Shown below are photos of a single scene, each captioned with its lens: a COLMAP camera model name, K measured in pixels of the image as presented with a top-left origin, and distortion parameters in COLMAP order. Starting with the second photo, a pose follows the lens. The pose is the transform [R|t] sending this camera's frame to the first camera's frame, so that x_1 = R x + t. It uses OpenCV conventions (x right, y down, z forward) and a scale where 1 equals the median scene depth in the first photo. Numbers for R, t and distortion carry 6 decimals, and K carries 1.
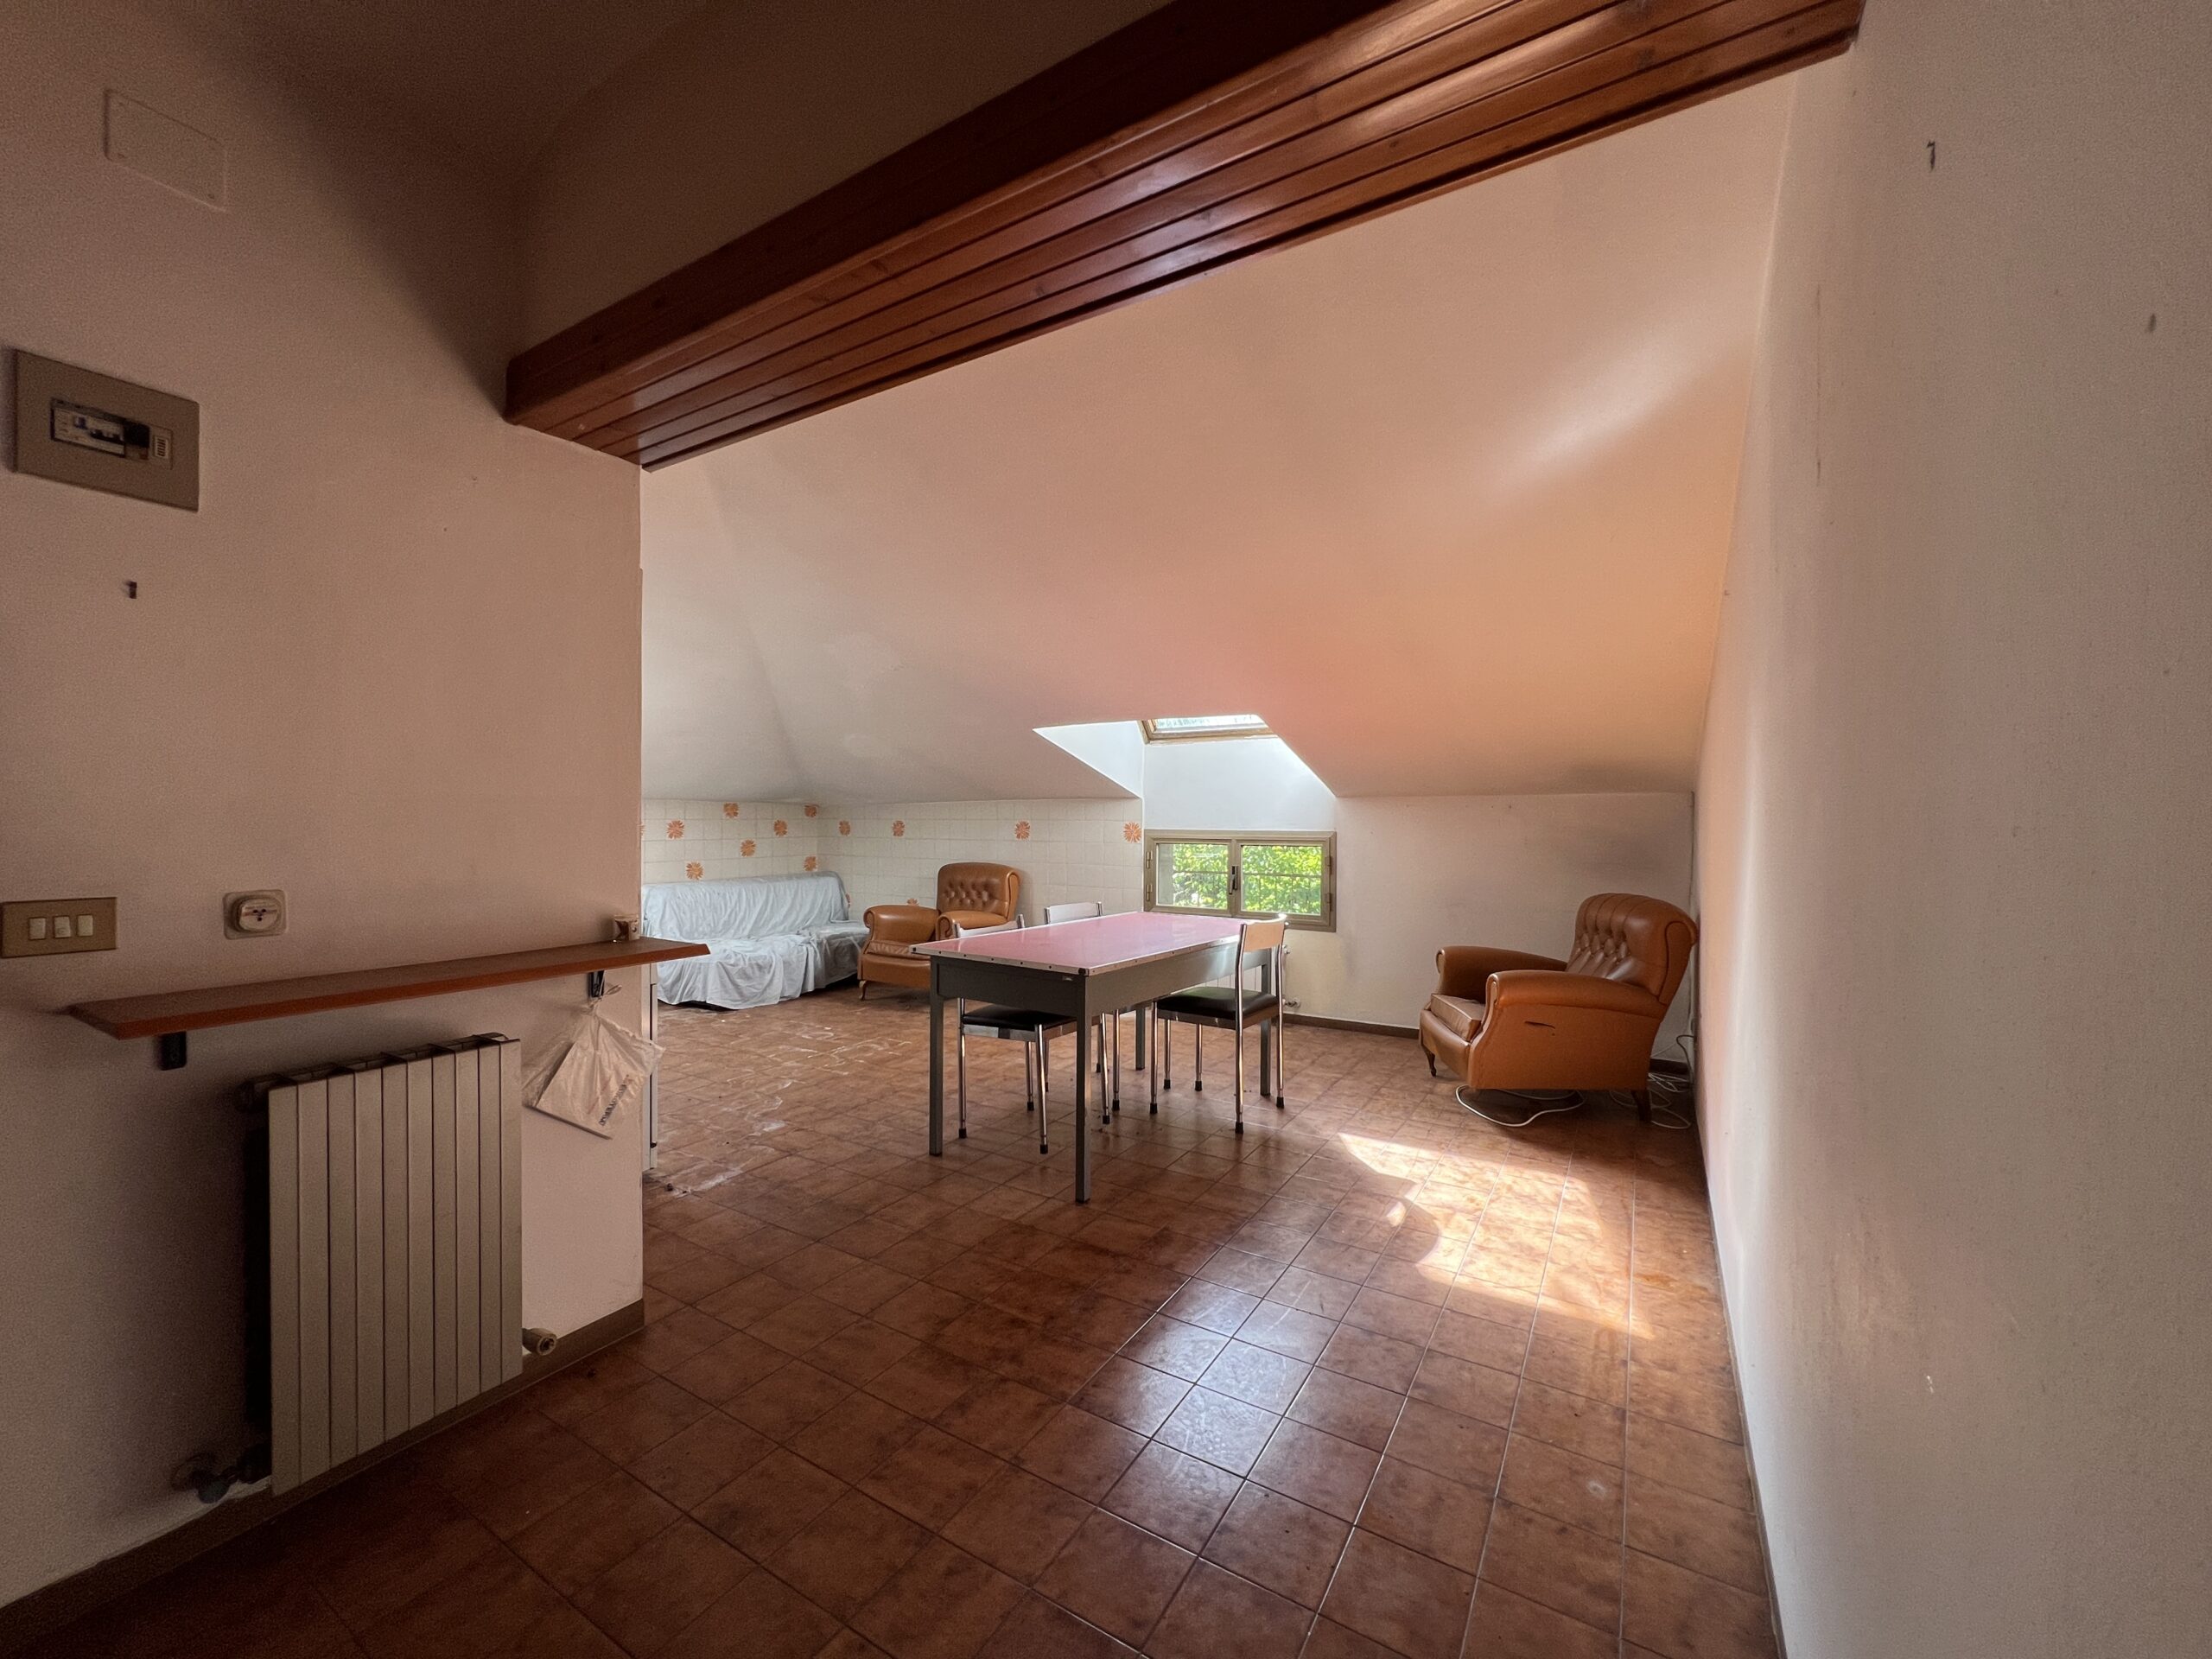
lens RADIAL K [[887.2, 0, 1104.7], [0, 887.2, 827.5], [0, 0, 1]] dist [-0.002187, 0.000402]
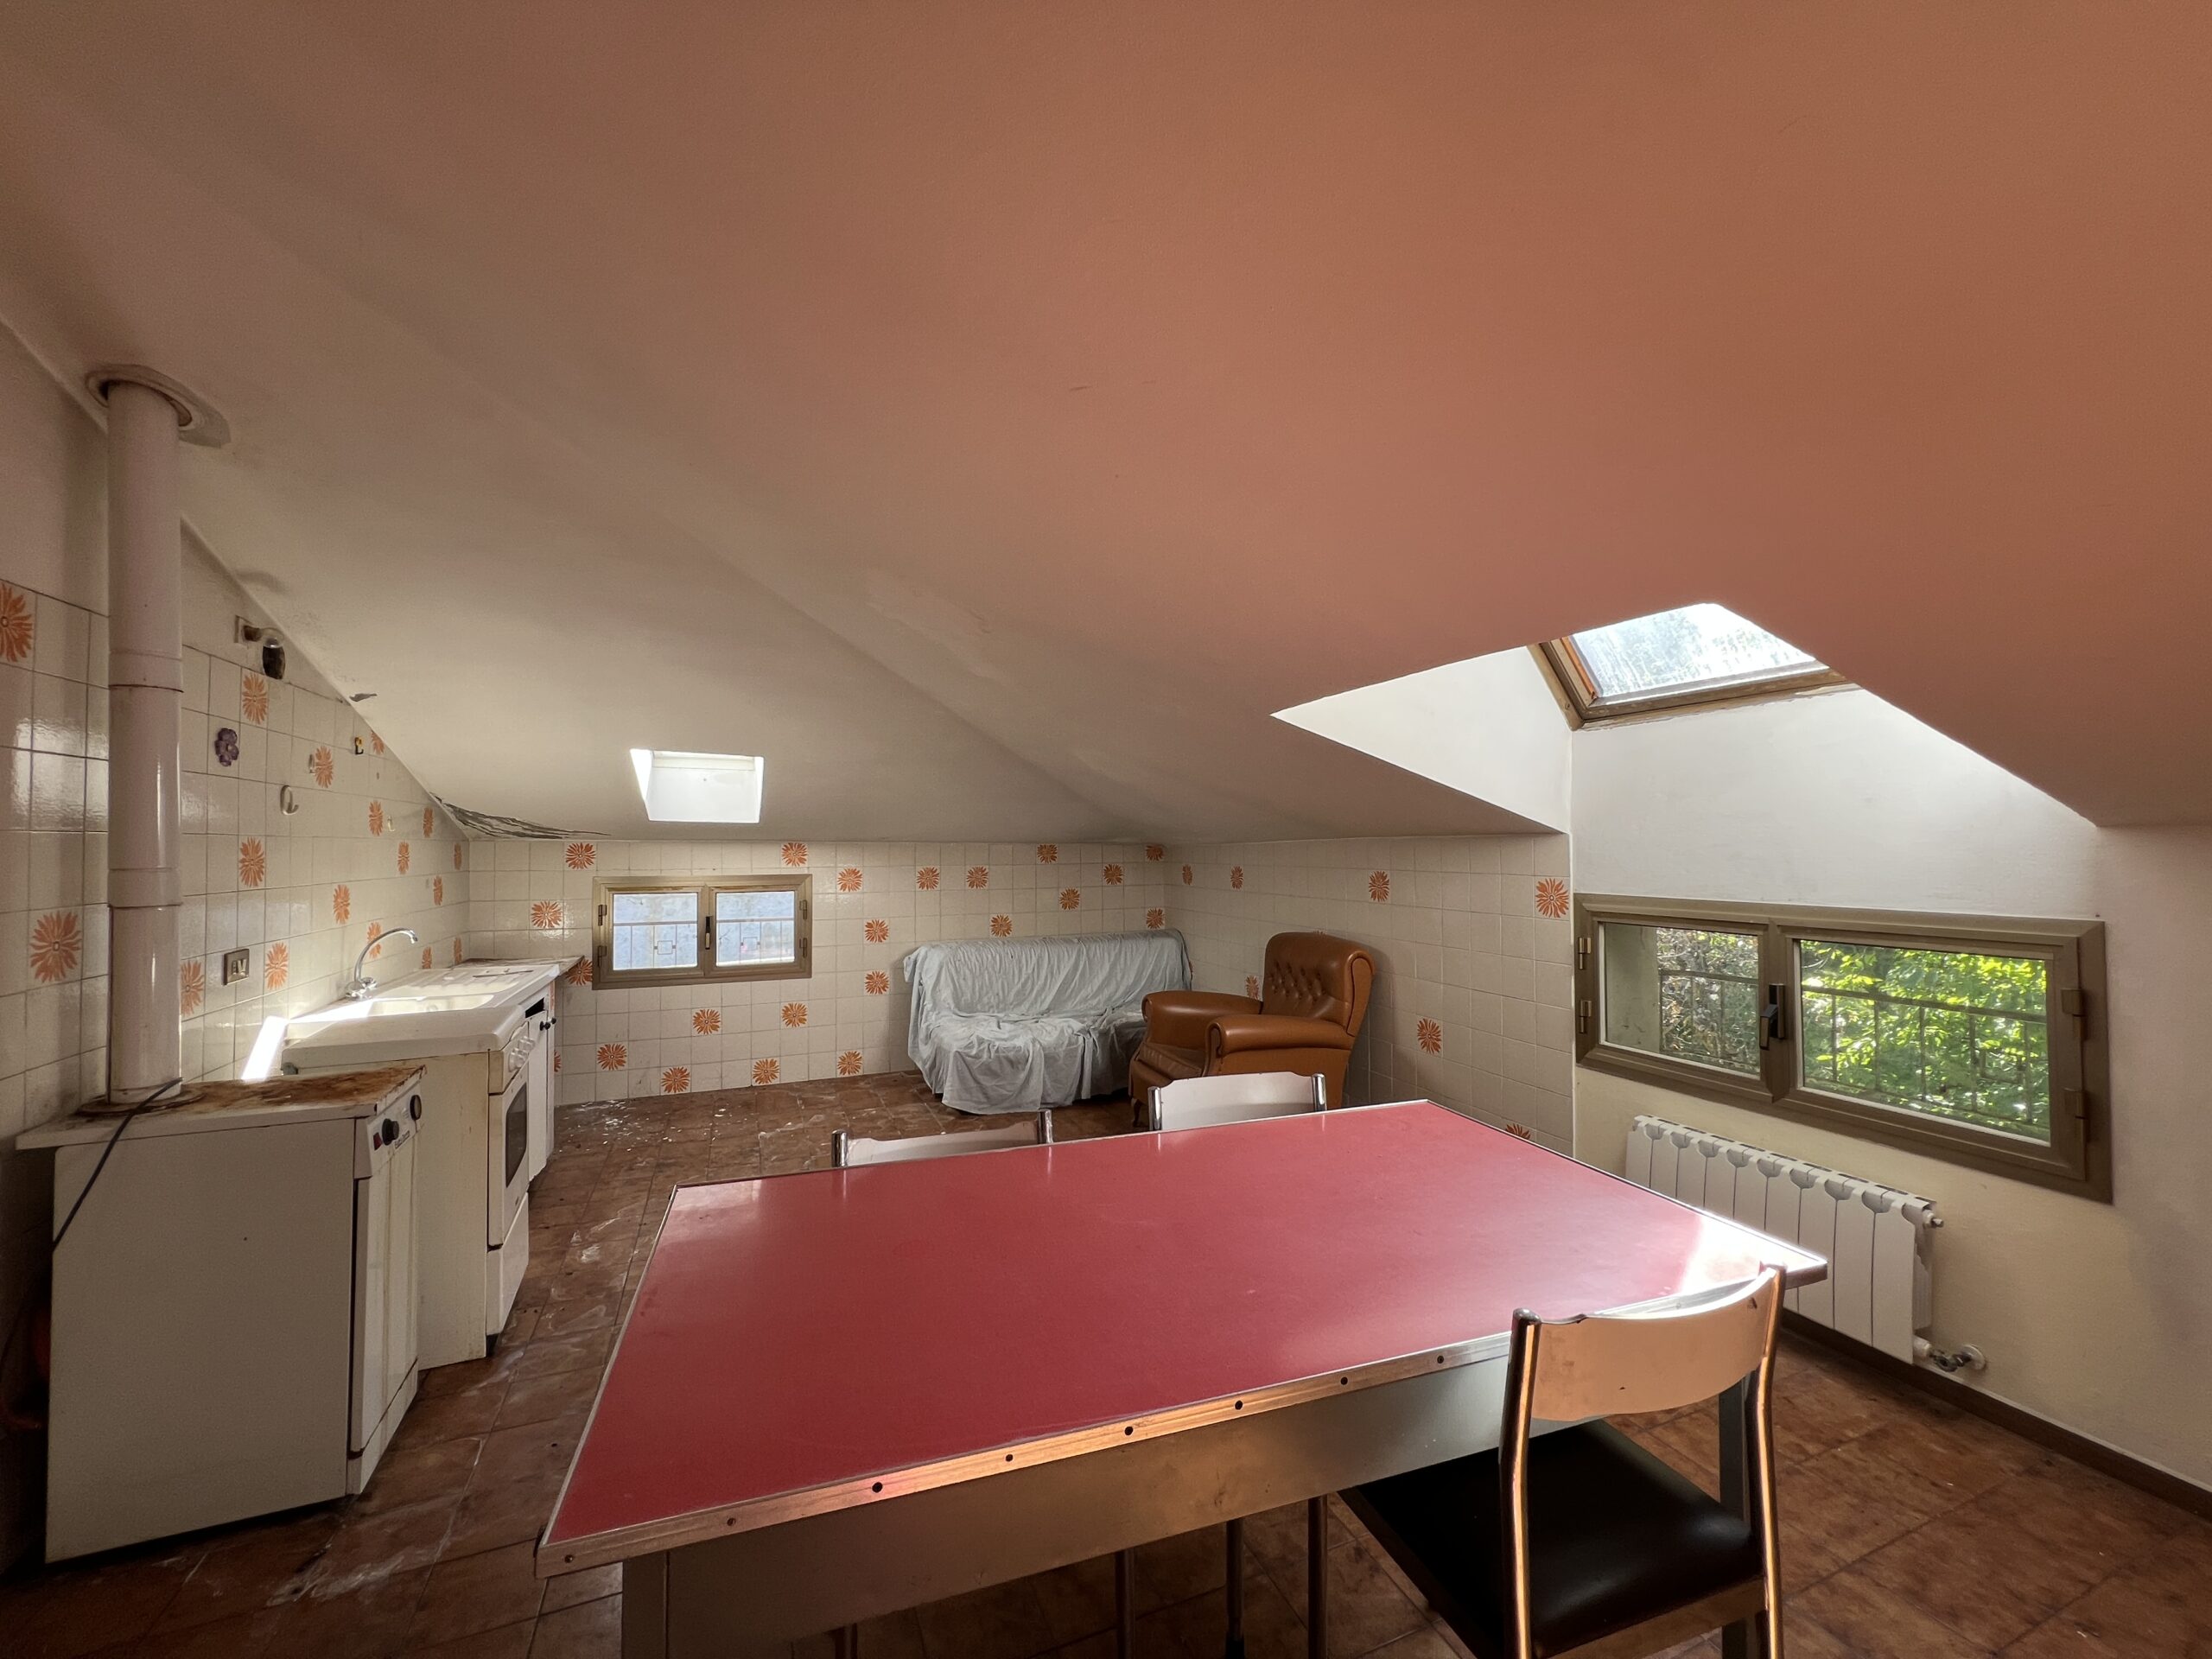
lens RADIAL K [[887.2, 0, 1105.4], [0, 887.2, 827.8], [0, 0, 1]] dist [-0.002187, 0.000402]
pose [[0.809066, -0.019016, -0.587410, 0.133144], [0.000756, 0.999509, -0.031315, -0.021062], [0.587718, 0.024892, 0.808683, 0.431168]]
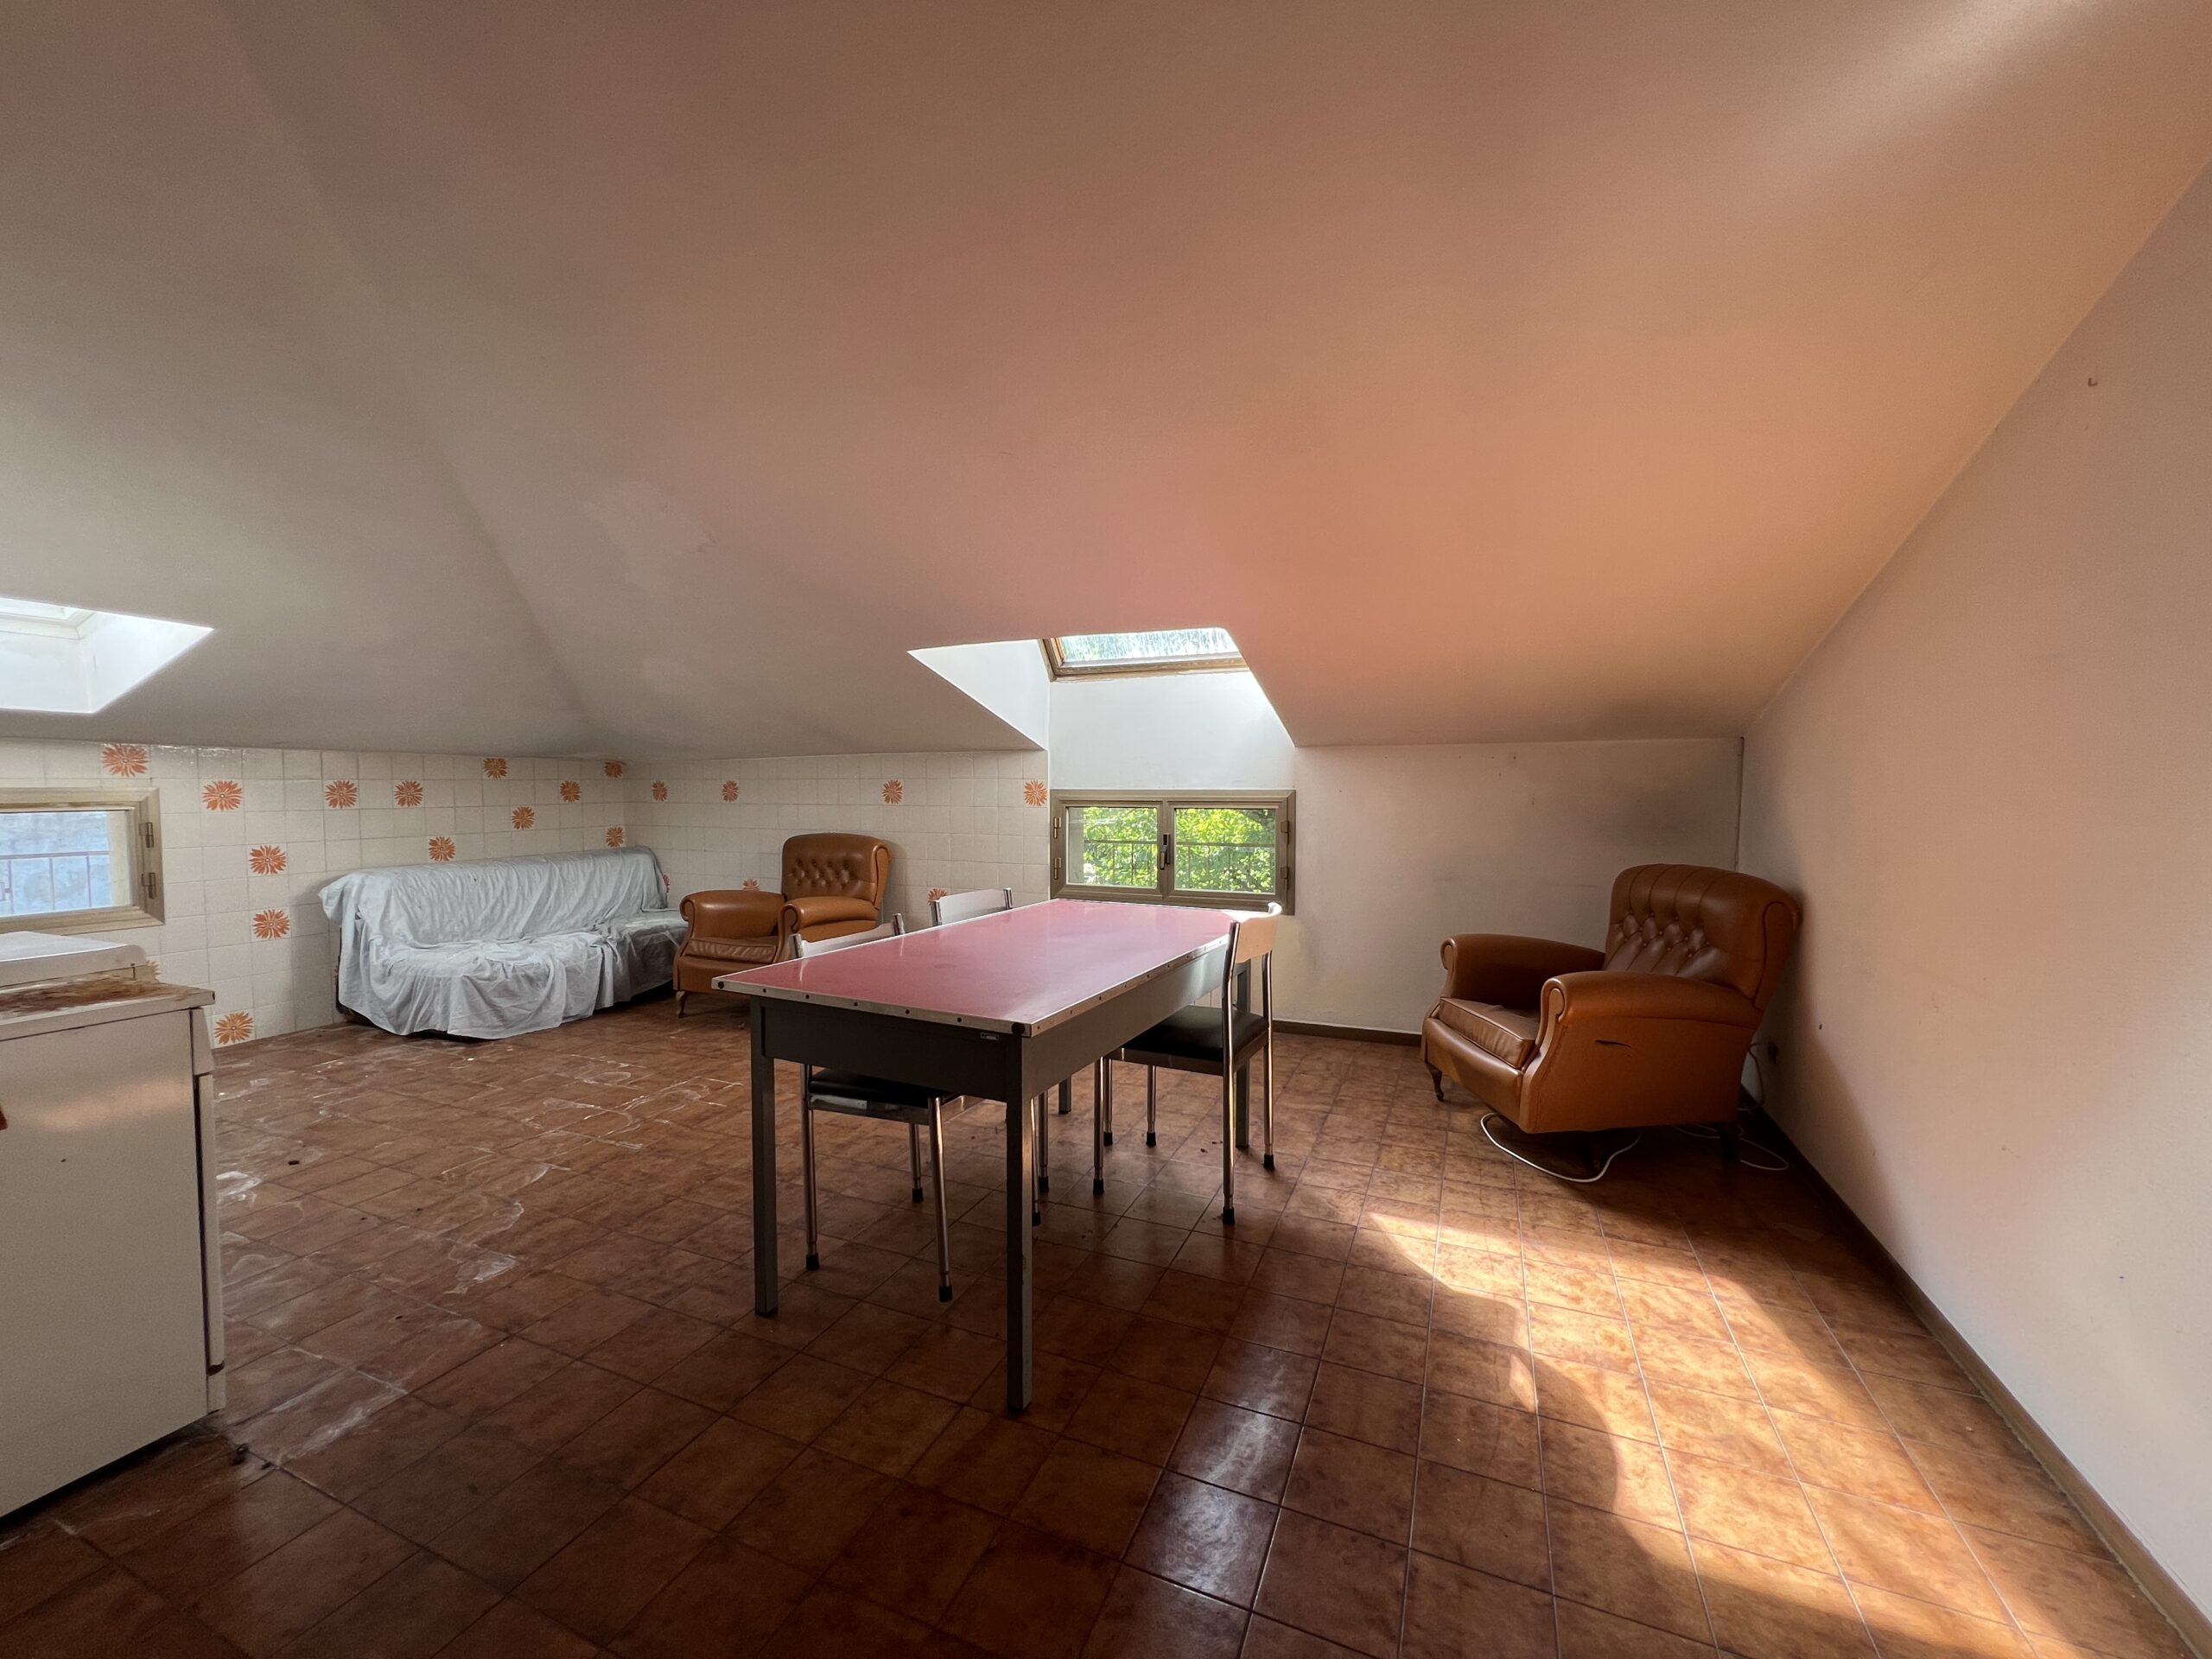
lens RADIAL K [[887.2, 0, 1102.4], [0, 887.2, 830.9], [0, 0, 1]] dist [-0.002187, 0.000402]
pose [[0.989194, -0.011893, 0.146130, -0.026541], [0.005771, 0.999090, 0.042250, 0.006114], [-0.146499, -0.040951, 0.988363, 0.213877]]
